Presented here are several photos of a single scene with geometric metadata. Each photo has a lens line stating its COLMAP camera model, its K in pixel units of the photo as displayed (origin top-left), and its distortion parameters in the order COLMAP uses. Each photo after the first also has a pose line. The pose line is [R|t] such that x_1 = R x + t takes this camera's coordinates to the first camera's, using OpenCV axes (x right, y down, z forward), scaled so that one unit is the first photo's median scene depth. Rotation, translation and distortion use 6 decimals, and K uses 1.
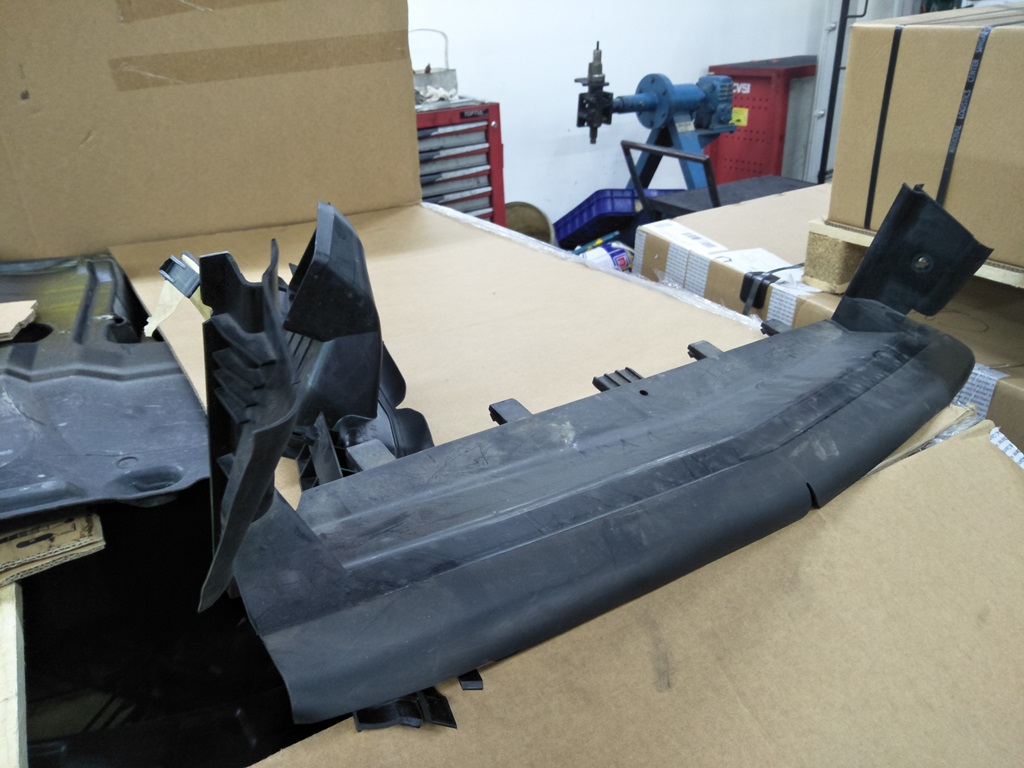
lens RADIAL K [[767.0, 0, 512.0], [0, 767.0, 384.0], [0, 0, 1]] dist [0.002177, -0.006868]
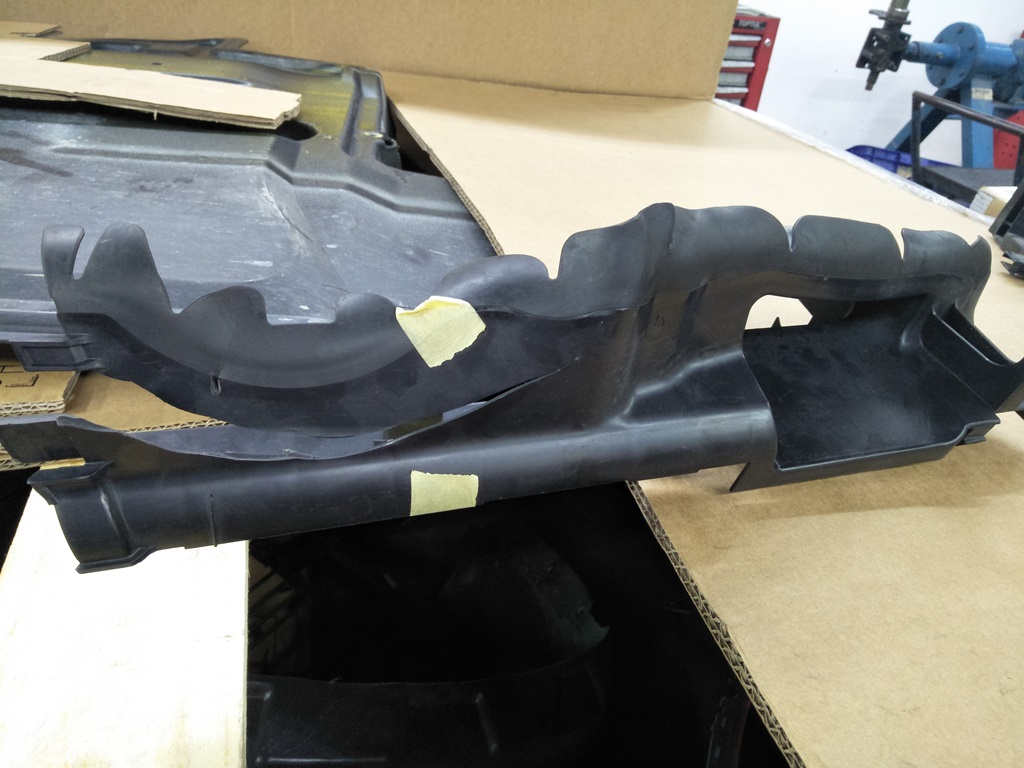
lens RADIAL K [[767.0, 0, 512.0], [0, 767.0, 384.0], [0, 0, 1]] dist [0.002177, -0.006868]
pose [[0.951839, 0.265824, -0.152773, -0.237043], [-0.251220, 0.961842, 0.108392, 0.049097], [0.175756, -0.064792, 0.982299, 0.258268]]
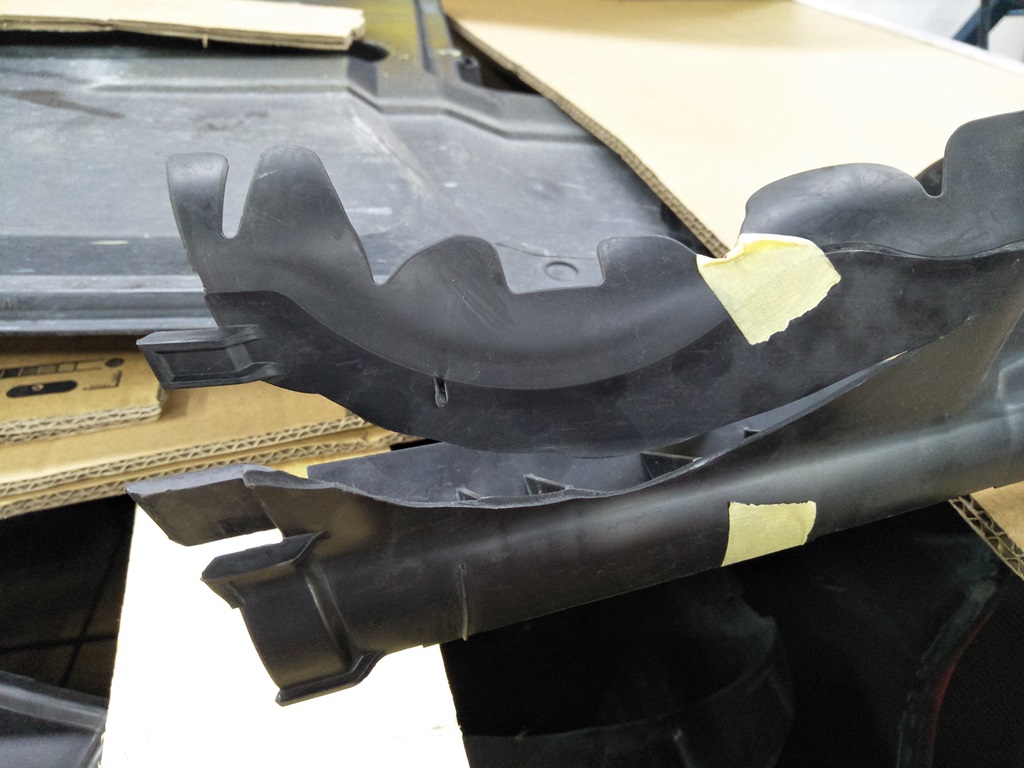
lens RADIAL K [[783.9, 0, 505.4], [0, 783.9, 390.1], [0, 0, 1]] dist [-0.001476, -0.012783]
pose [[0.958906, 0.225953, -0.171595, -0.353489], [-0.193285, 0.962978, 0.187920, 0.072232], [0.207703, -0.147031, 0.967079, 0.351657]]
